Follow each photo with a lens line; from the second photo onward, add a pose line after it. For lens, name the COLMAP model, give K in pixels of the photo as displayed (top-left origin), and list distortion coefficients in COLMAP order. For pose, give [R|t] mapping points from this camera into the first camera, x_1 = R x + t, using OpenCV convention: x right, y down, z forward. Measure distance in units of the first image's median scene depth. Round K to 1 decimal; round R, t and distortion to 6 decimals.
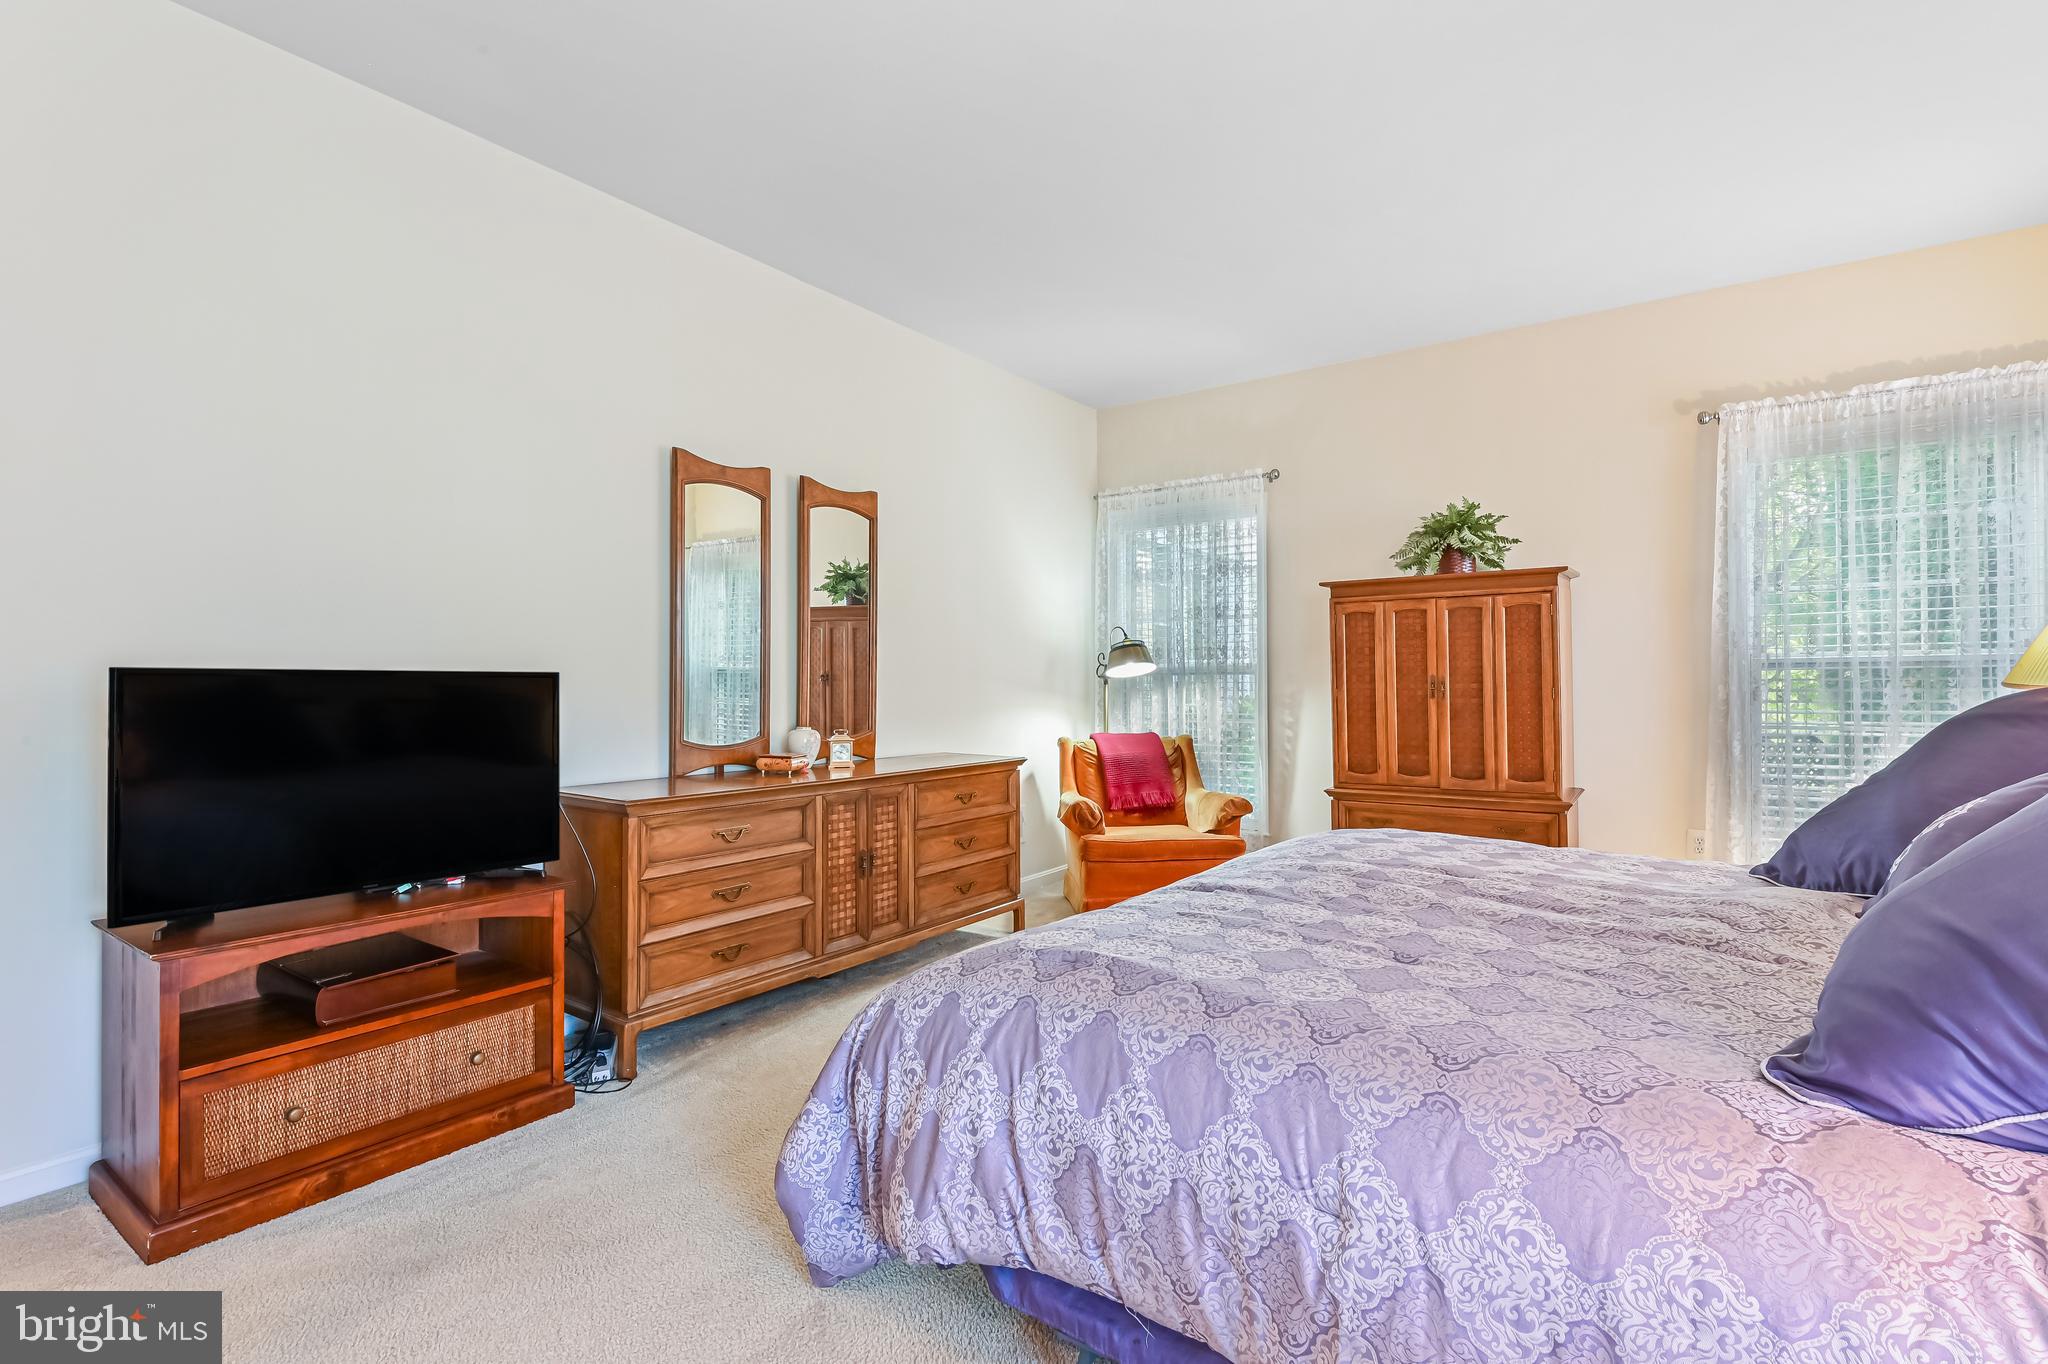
lens RADIAL K [[949.9, 0, 1023.2], [0, 949.9, 683.4], [0, 0, 1]] dist [0.000229, 0.000126]
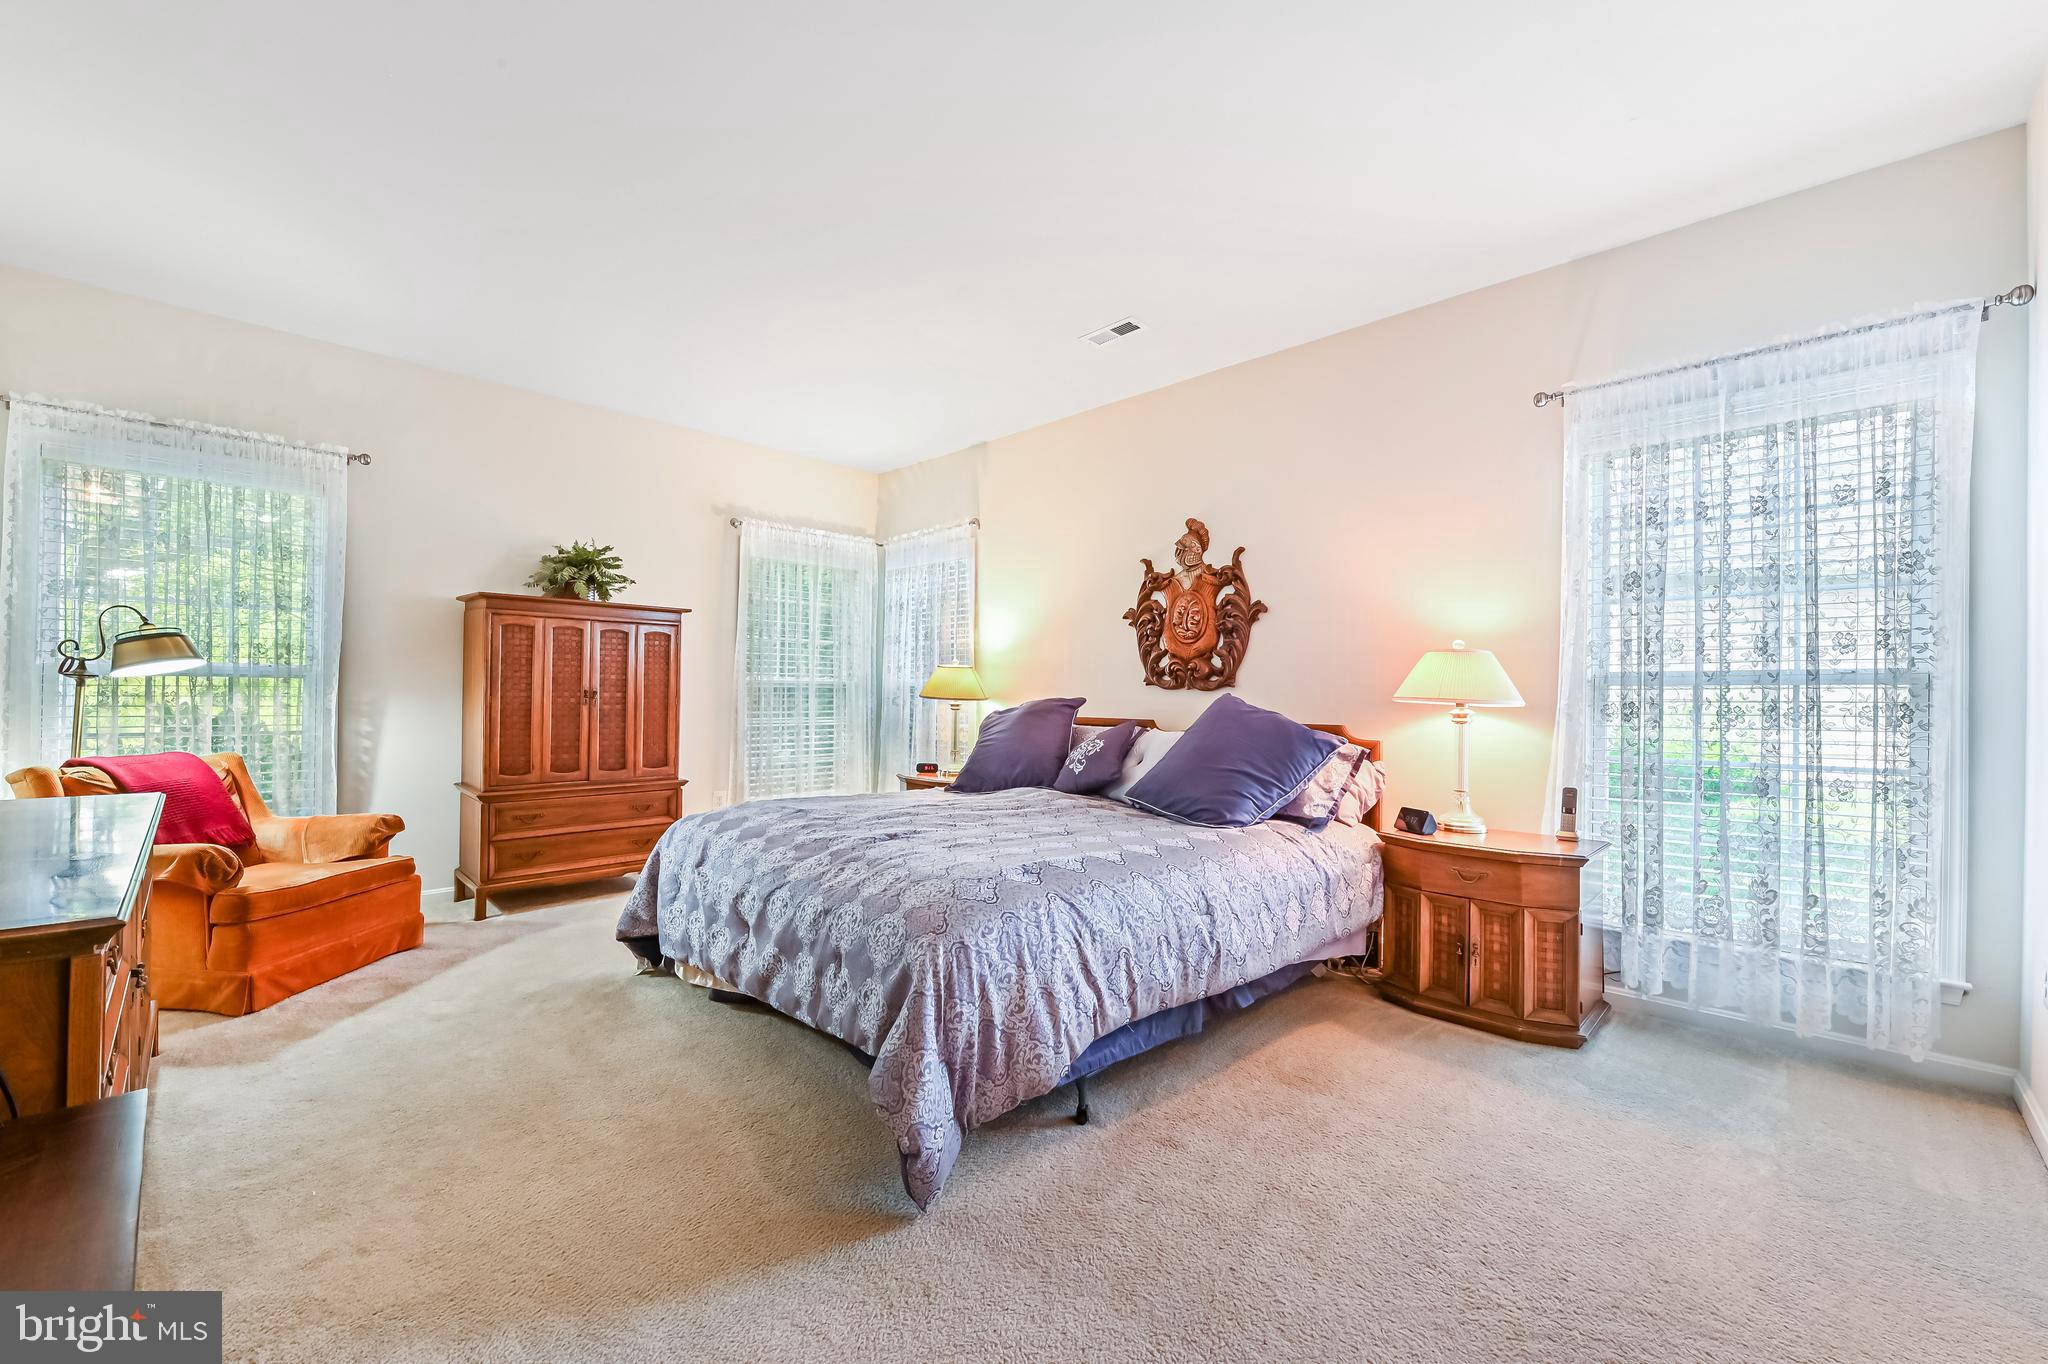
lens RADIAL K [[823.0, 0, 1024.6], [0, 823.0, 689.1], [0, 0, 1]] dist [-0.007466, 0.000284]
pose [[0.156487, 0.013667, 0.987585, -0.486793], [-0.011096, 0.999865, -0.012079, 0.002579], [-0.987618, -0.009068, 0.156617, 0.297457]]
